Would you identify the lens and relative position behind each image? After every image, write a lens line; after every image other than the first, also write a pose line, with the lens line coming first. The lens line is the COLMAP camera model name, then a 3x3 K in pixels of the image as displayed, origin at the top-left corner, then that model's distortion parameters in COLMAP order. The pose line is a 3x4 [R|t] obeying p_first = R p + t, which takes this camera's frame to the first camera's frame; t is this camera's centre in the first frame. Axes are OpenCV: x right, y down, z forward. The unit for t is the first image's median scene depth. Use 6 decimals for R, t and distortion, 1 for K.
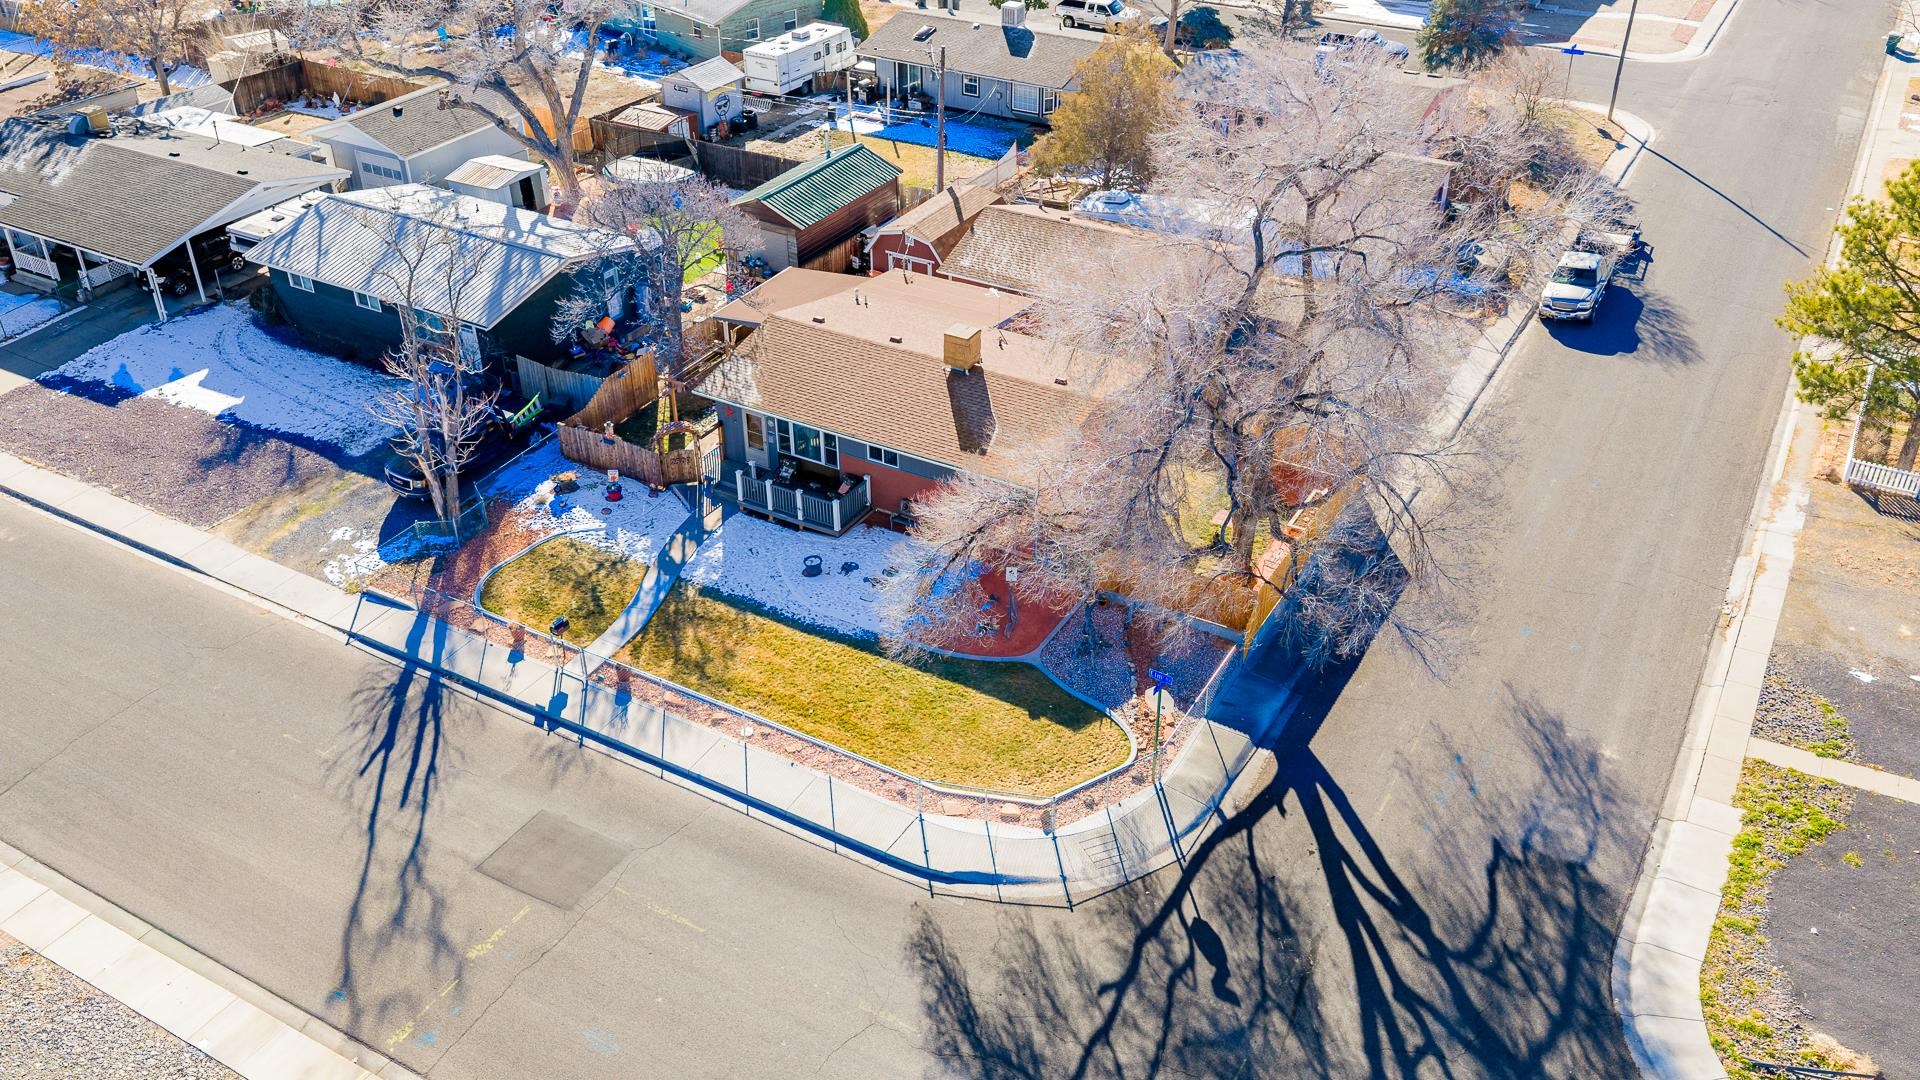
lens RADIAL K [[1592.8, 0, 960.0], [0, 1592.8, 540.0], [0, 0, 1]] dist [0.000031, -0.019925]
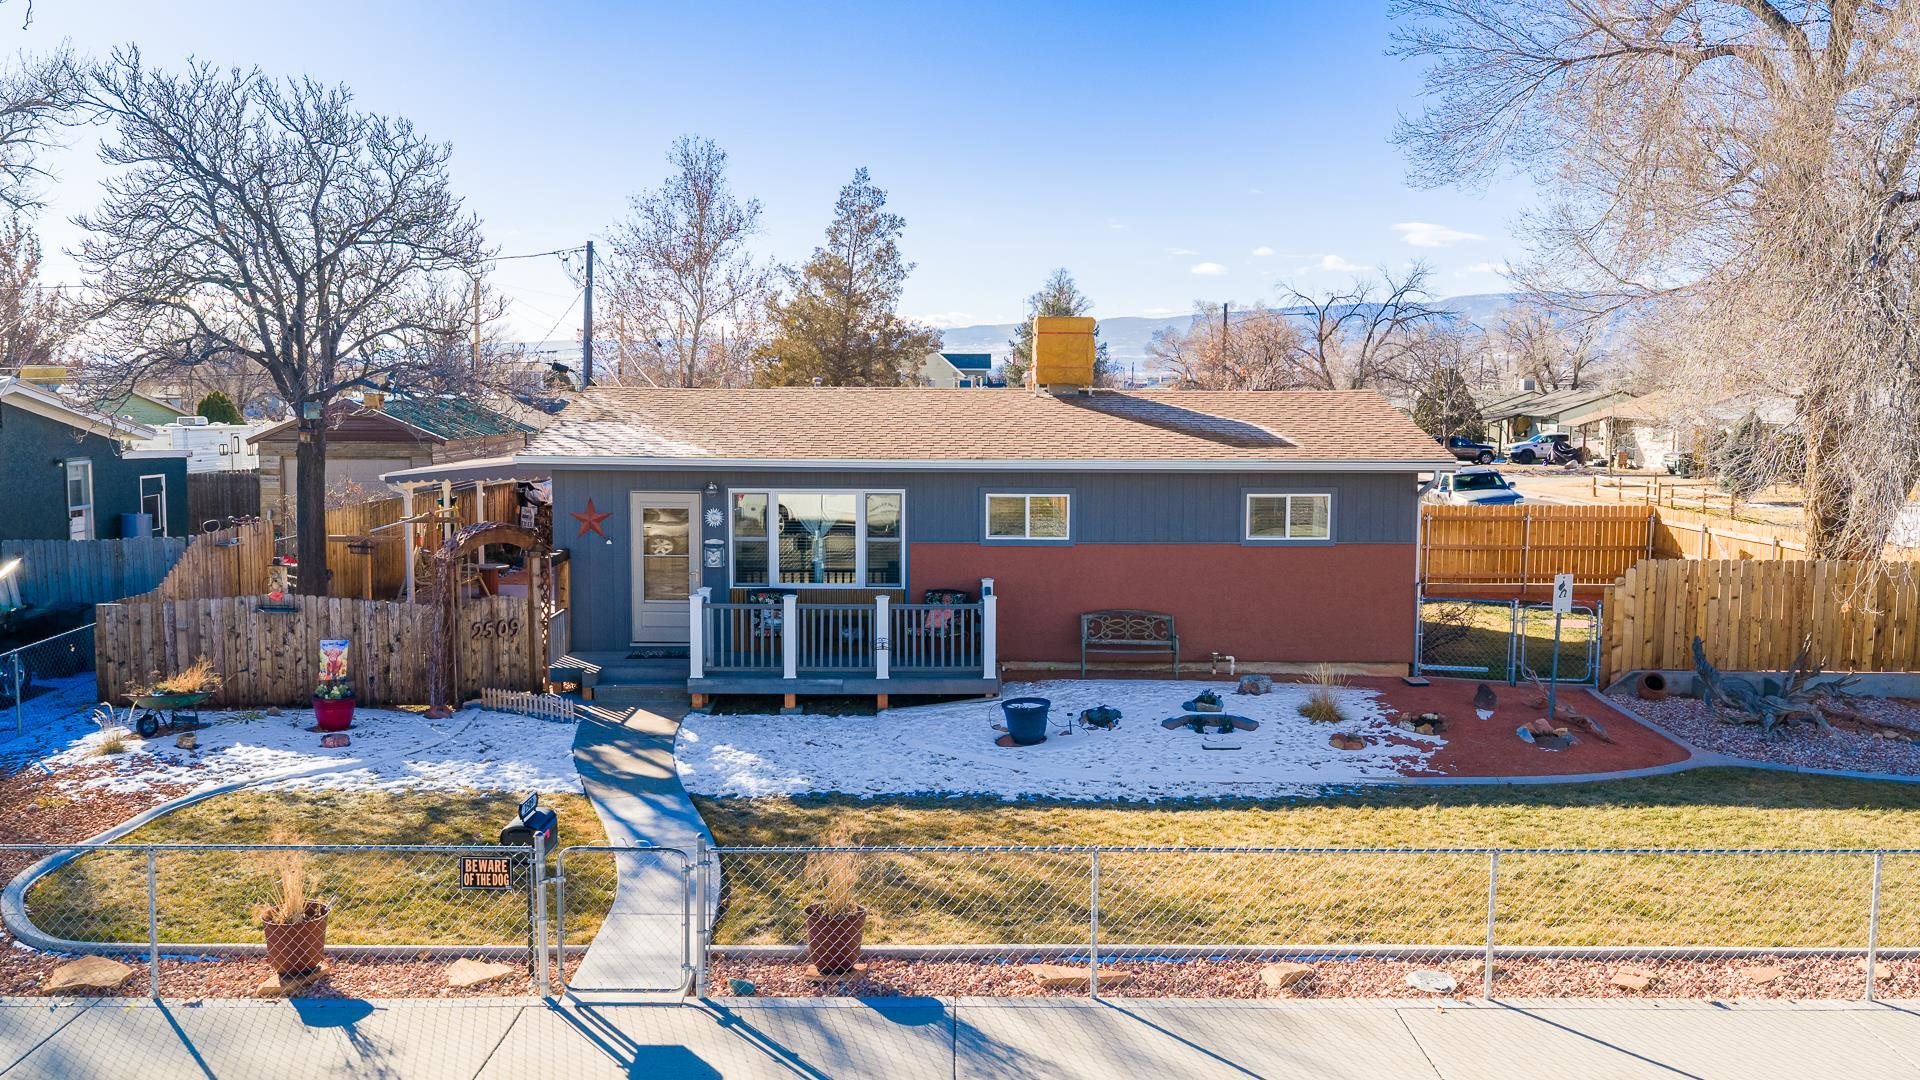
lens RADIAL K [[1592.8, 0, 960.0], [0, 1592.8, 540.0], [0, 0, 1]] dist [0.000031, -0.019925]
pose [[0.862894, -0.041605, 0.503670, -0.326032], [0.268717, 0.881824, -0.387528, 0.133712], [-0.428025, 0.469740, 0.772100, 0.768560]]
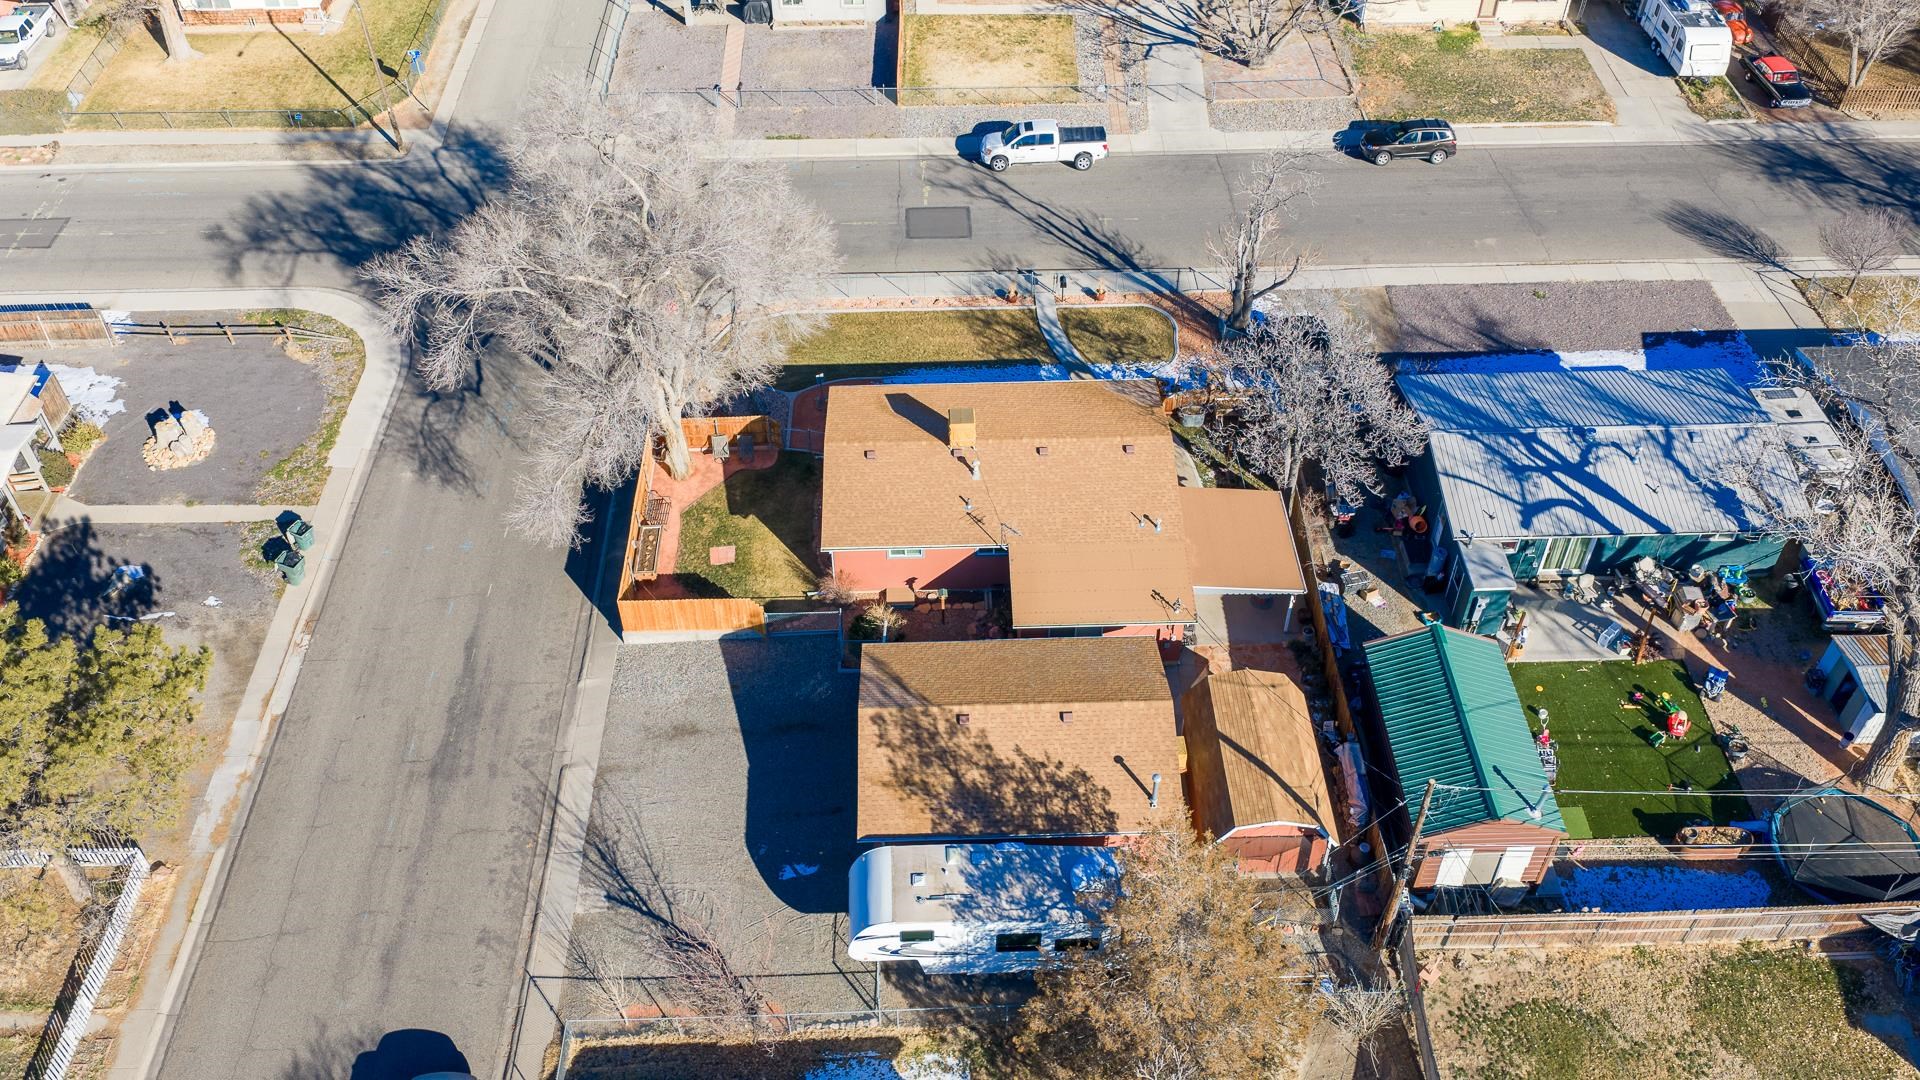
lens RADIAL K [[1592.8, 0, 960.0], [0, 1592.8, 540.0], [0, 0, 1]] dist [0.000031, -0.019925]
pose [[-0.854408, 0.361620, -0.373119, 0.526322], [-0.280789, 0.282874, 0.917137, -1.310324], [0.437200, 0.888377, -0.140151, 1.431646]]
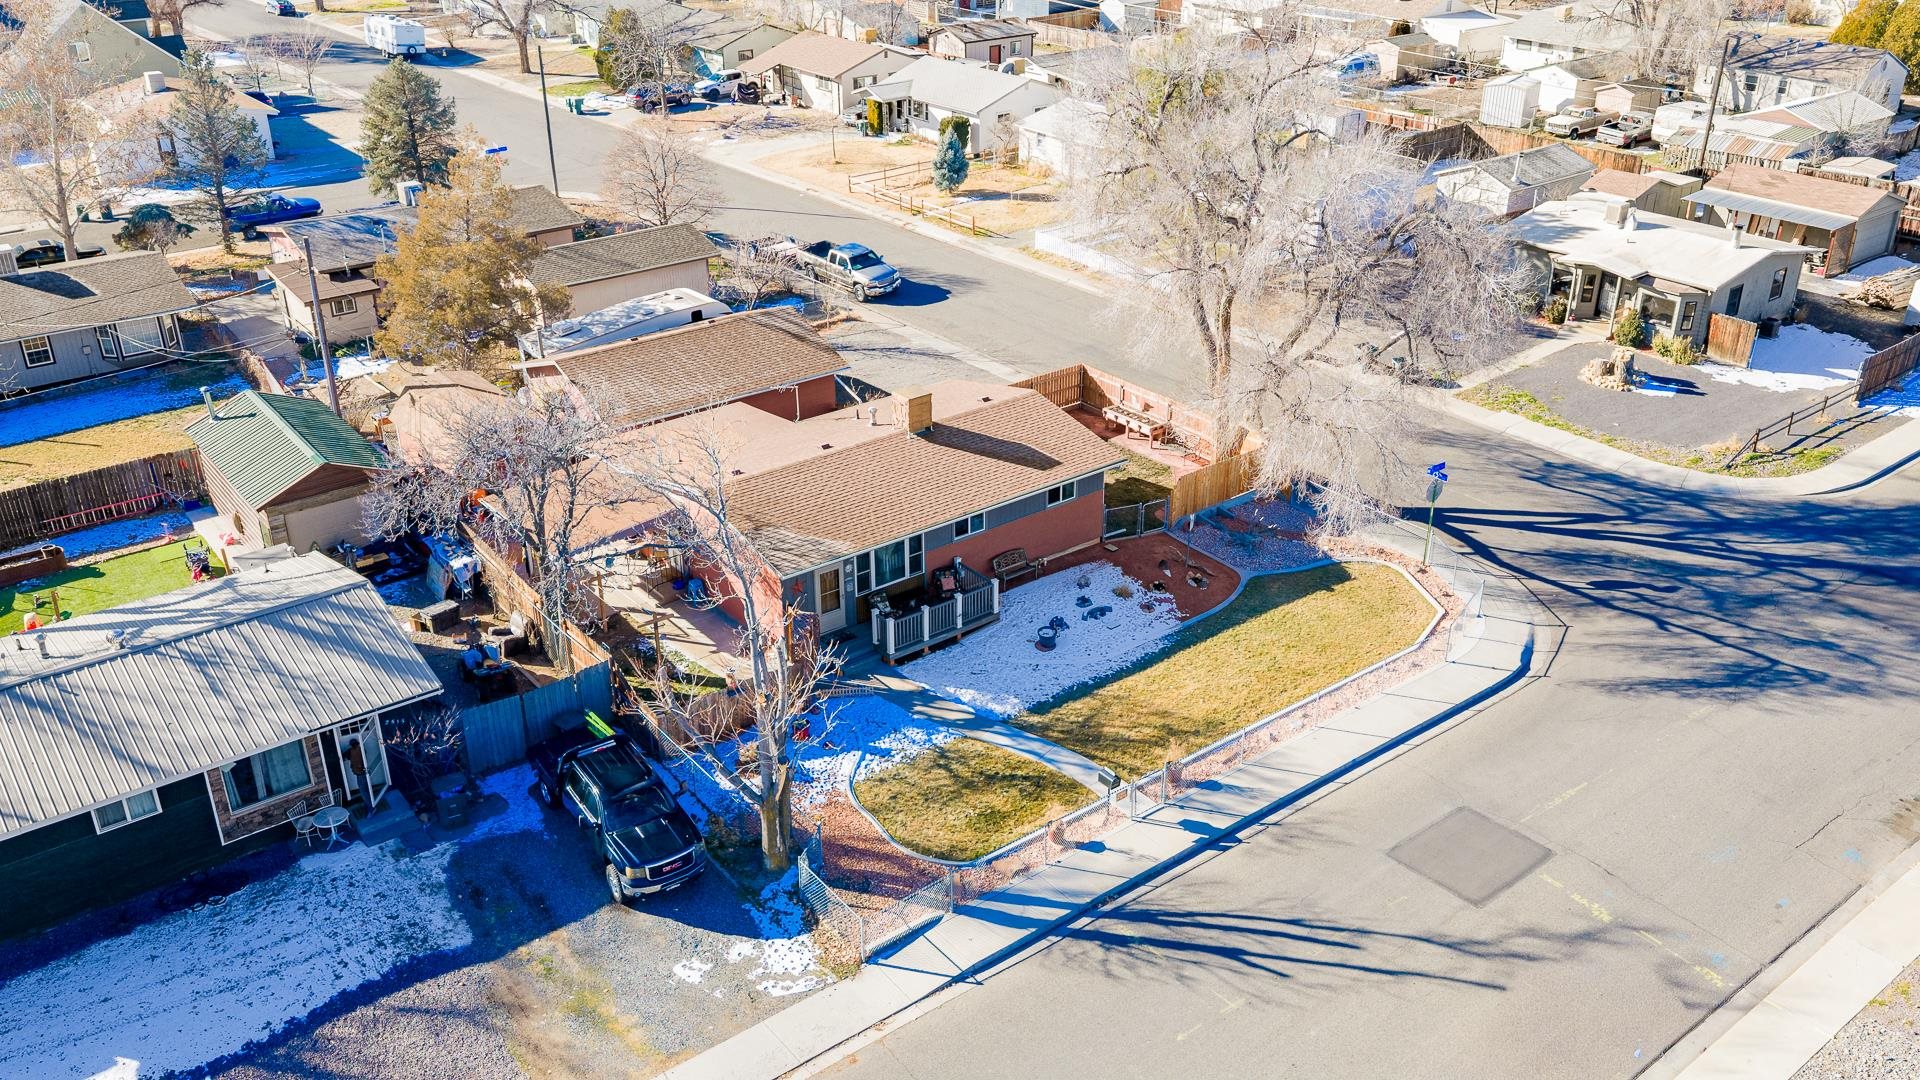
lens RADIAL K [[1592.8, 0, 960.0], [0, 1592.8, 540.0], [0, 0, 1]] dist [0.000031, -0.019925]
pose [[0.378510, -0.409058, 0.830302, -0.949144], [0.510580, 0.840494, 0.181321, -0.249401], [-0.772035, 0.355304, 0.526993, 0.587369]]
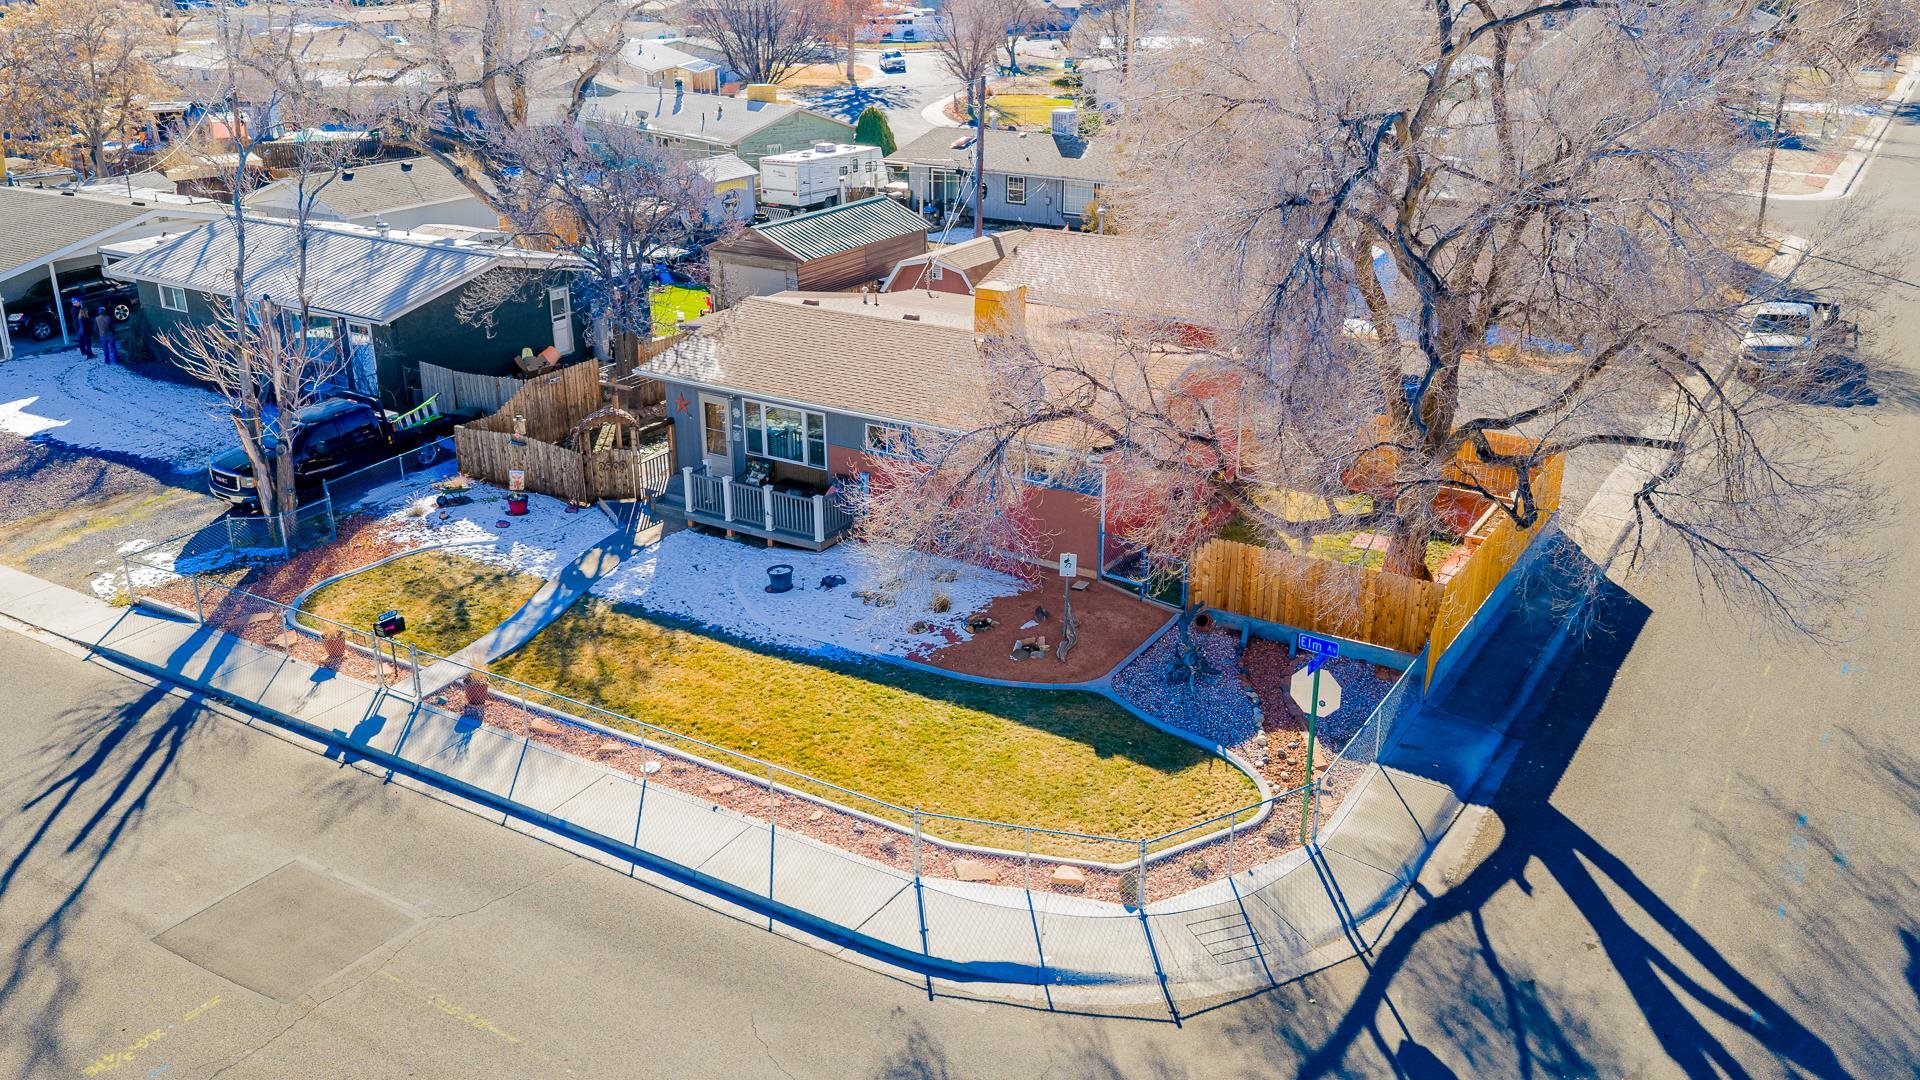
lens RADIAL K [[1592.8, 0, 960.0], [0, 1592.8, 540.0], [0, 0, 1]] dist [0.000031, -0.019925]
pose [[0.999513, 0.011545, -0.028981, 0.006437], [-0.017171, 0.979213, -0.202107, 0.153446], [0.026045, 0.202507, 0.978934, 0.354749]]
